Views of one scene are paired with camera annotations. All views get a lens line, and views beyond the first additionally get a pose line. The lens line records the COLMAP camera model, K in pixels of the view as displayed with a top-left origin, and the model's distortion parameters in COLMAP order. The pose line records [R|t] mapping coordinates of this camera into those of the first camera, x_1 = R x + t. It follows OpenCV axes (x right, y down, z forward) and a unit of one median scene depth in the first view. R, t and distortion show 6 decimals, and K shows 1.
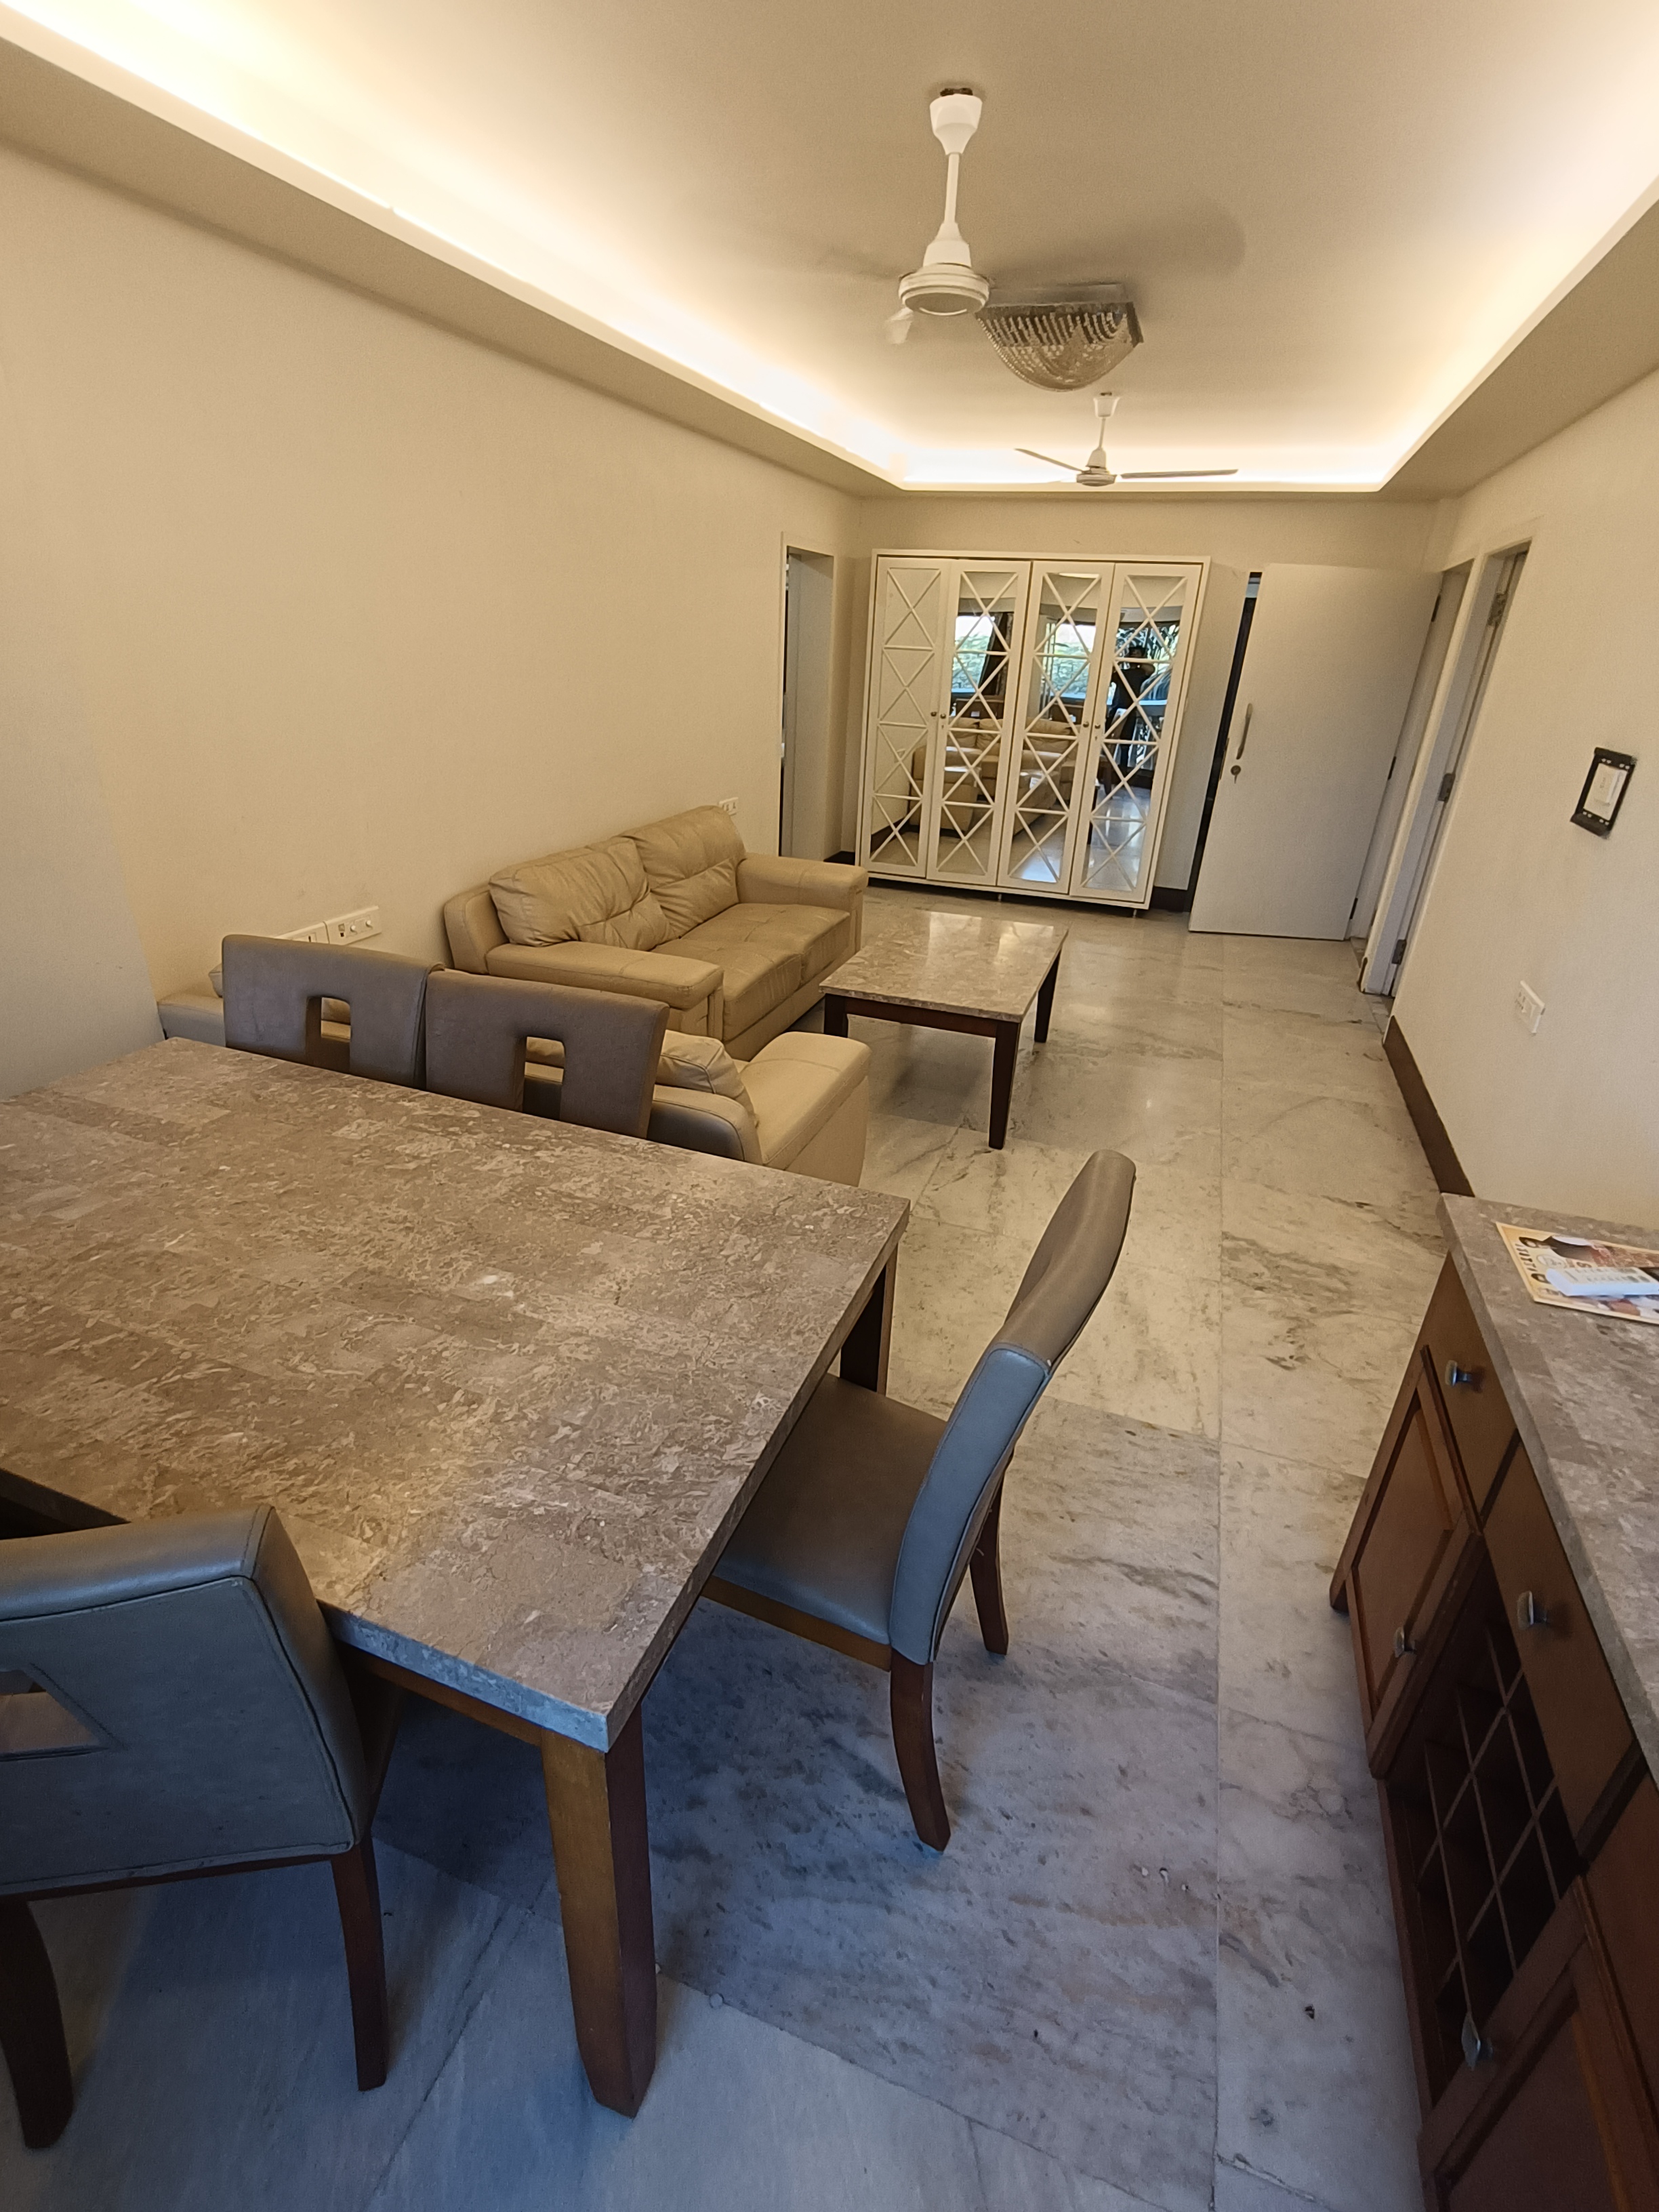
lens RADIAL K [[1020.9, 0, 822.2], [0, 1020.9, 1106.4], [0, 0, 1]] dist [0.002665, -0.000518]
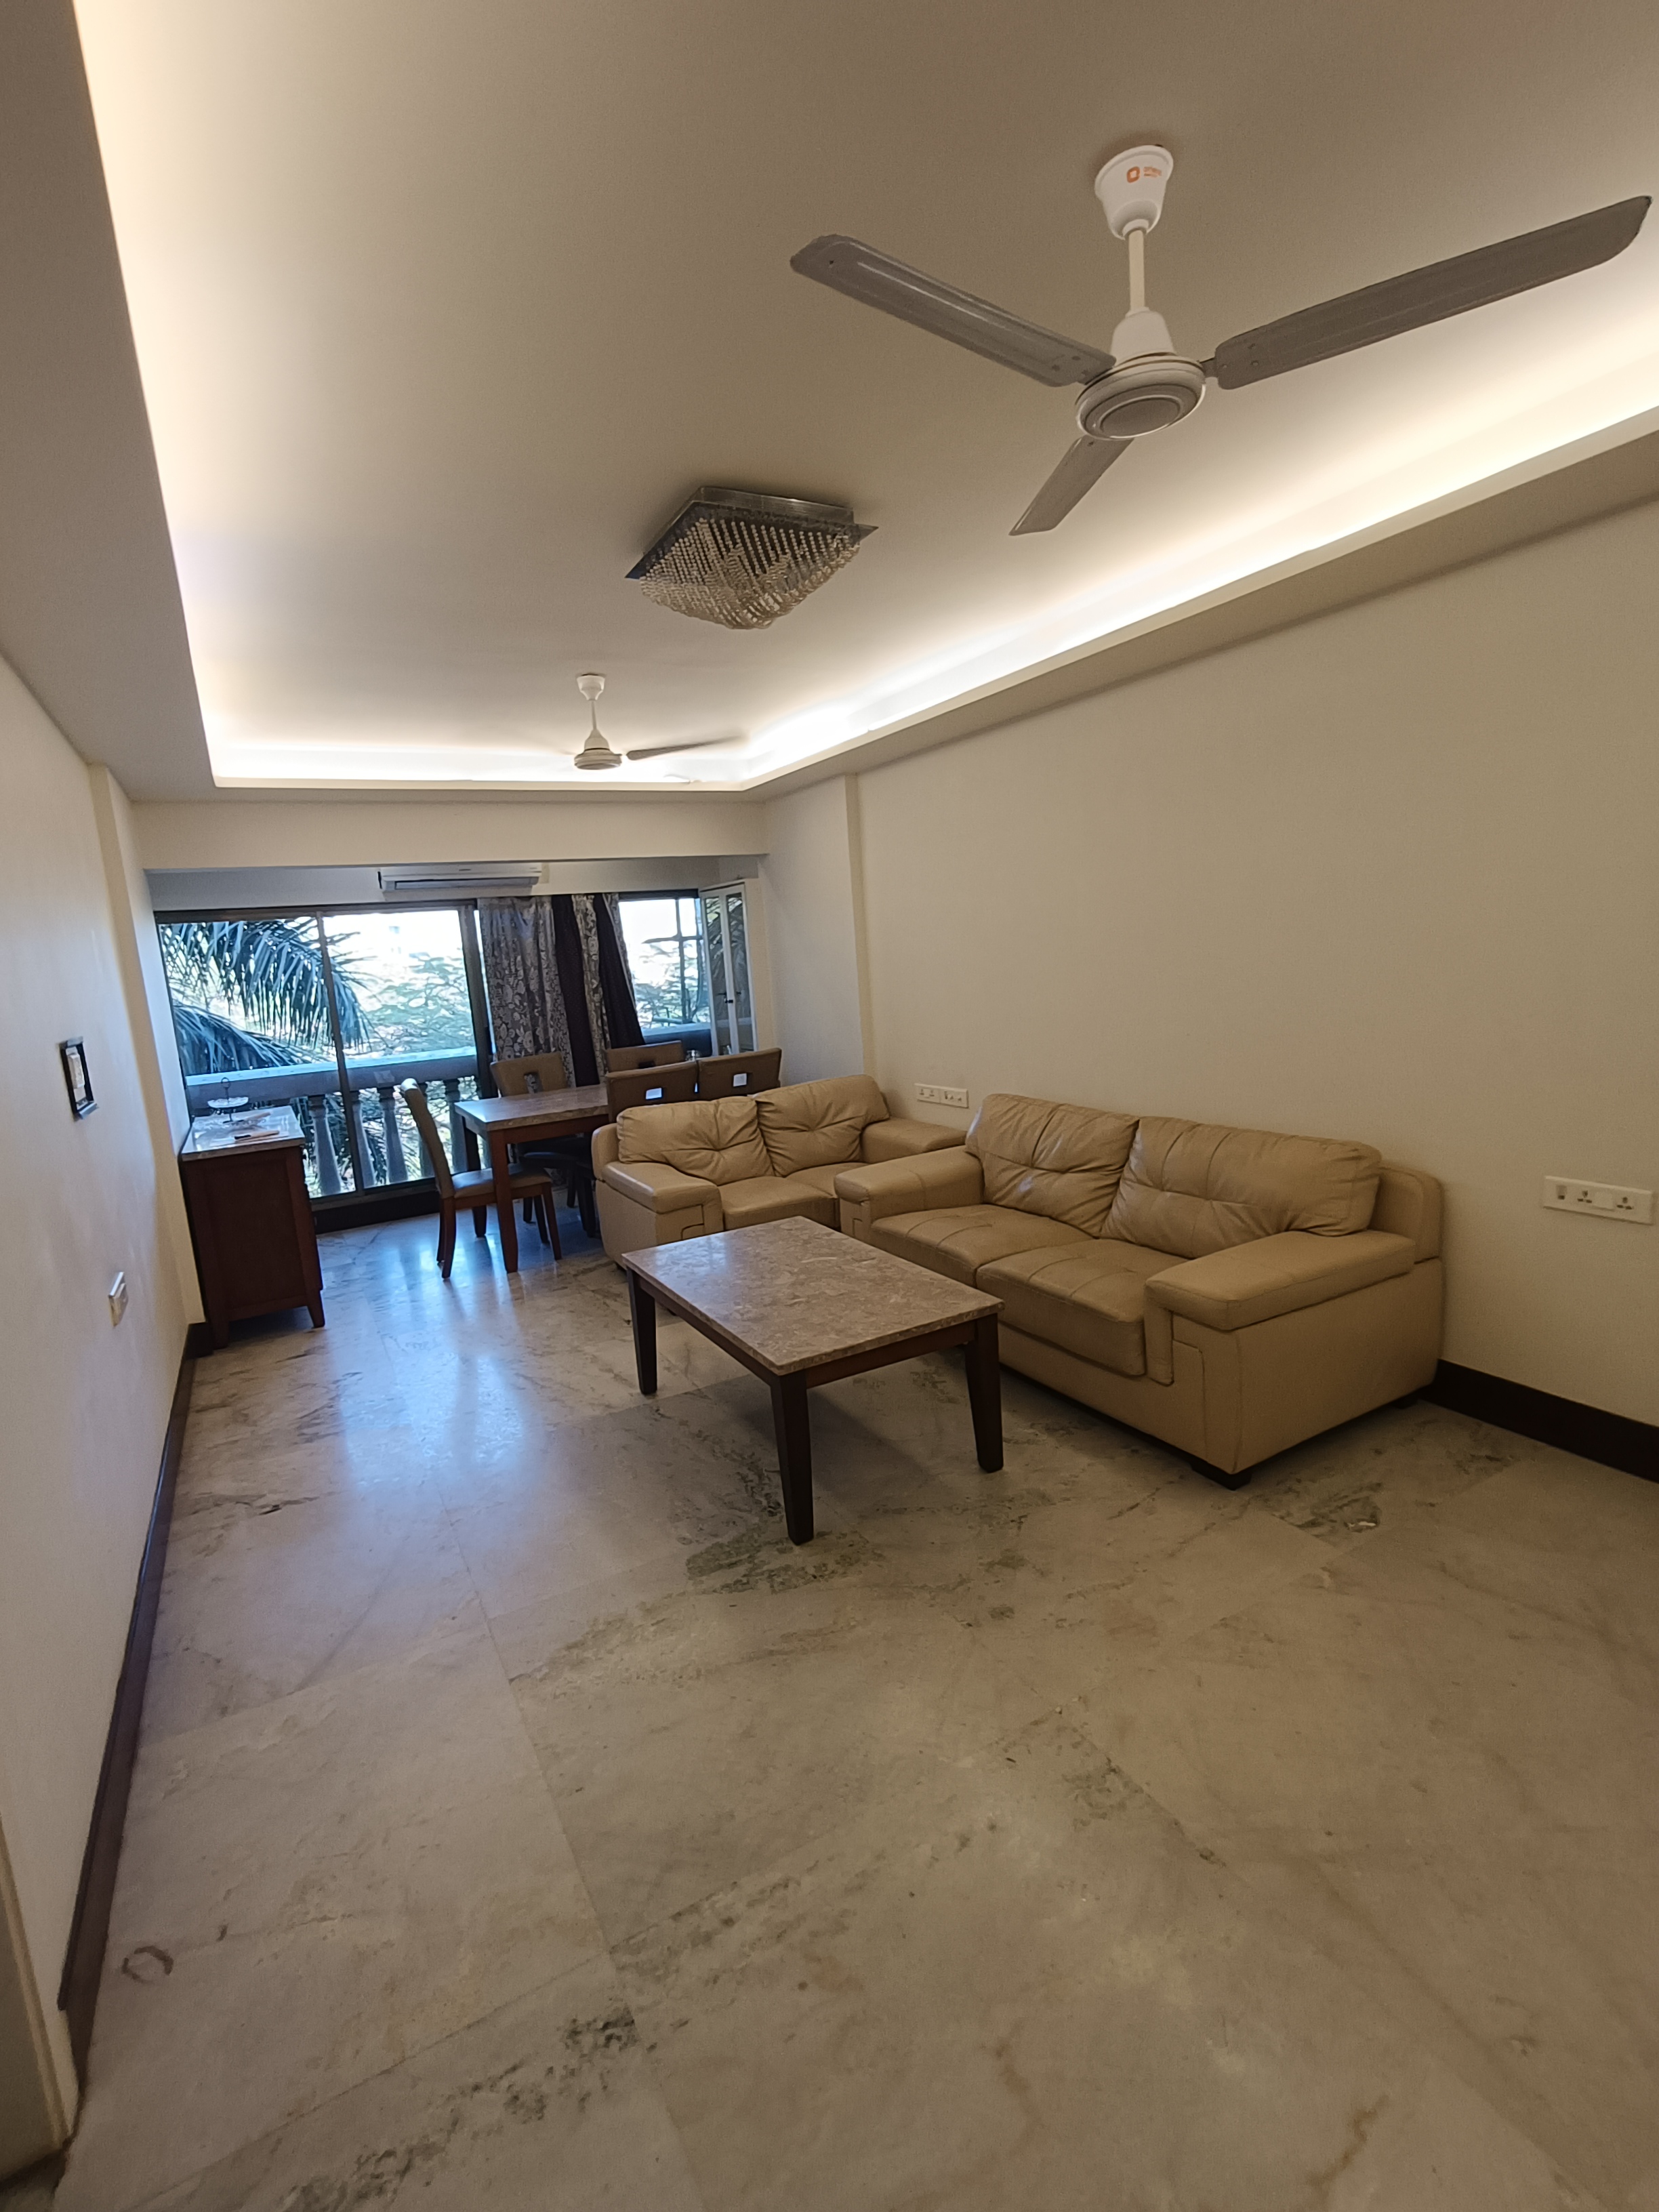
lens RADIAL K [[1020.9, 0, 822.2], [0, 1020.9, 1106.4], [0, 0, 1]] dist [0.002665, -0.000518]
pose [[-0.656138, 0.122374, -0.744652, 0.838928], [-0.280109, 0.876776, 0.390900, -0.704442], [0.700729, 0.465069, -0.541008, 1.663171]]
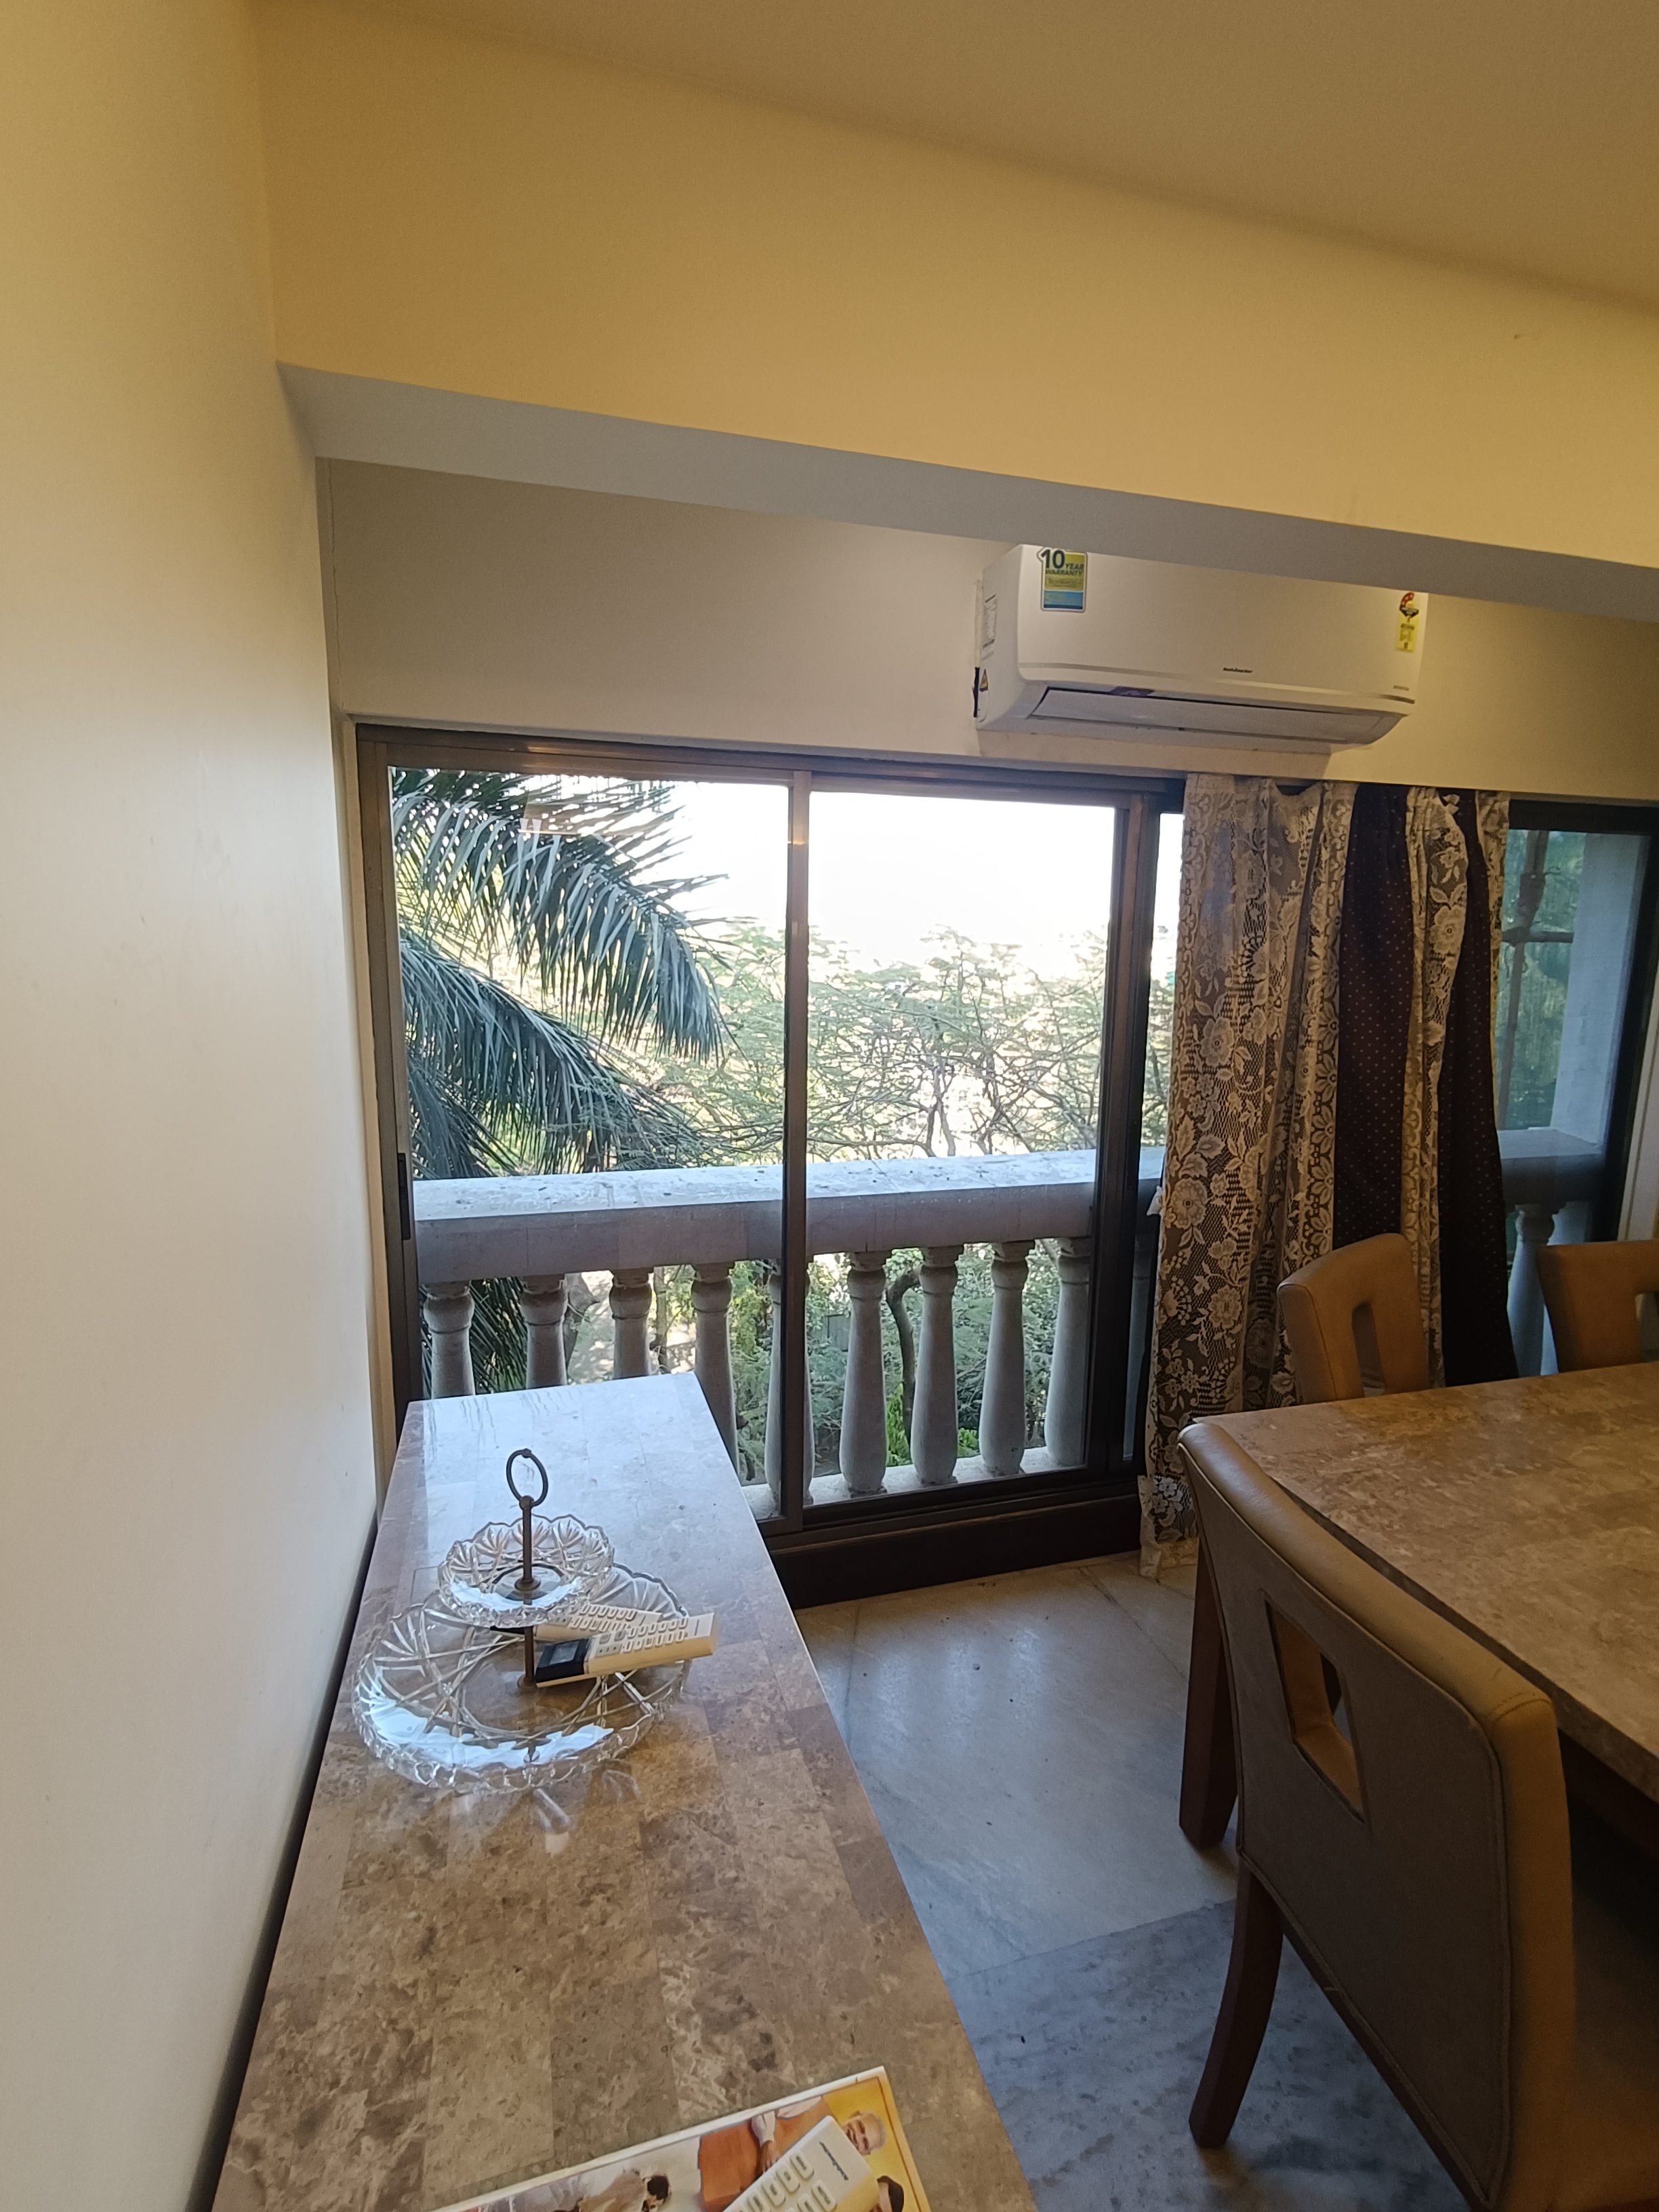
lens RADIAL K [[1020.9, 0, 822.2], [0, 1020.9, 1106.4], [0, 0, 1]] dist [0.002665, -0.000518]
pose [[-0.811285, 0.039637, -0.583306, 0.395620], [-0.289939, 0.839095, 0.460277, -0.162926], [0.507693, 0.542539, -0.669253, 0.426720]]
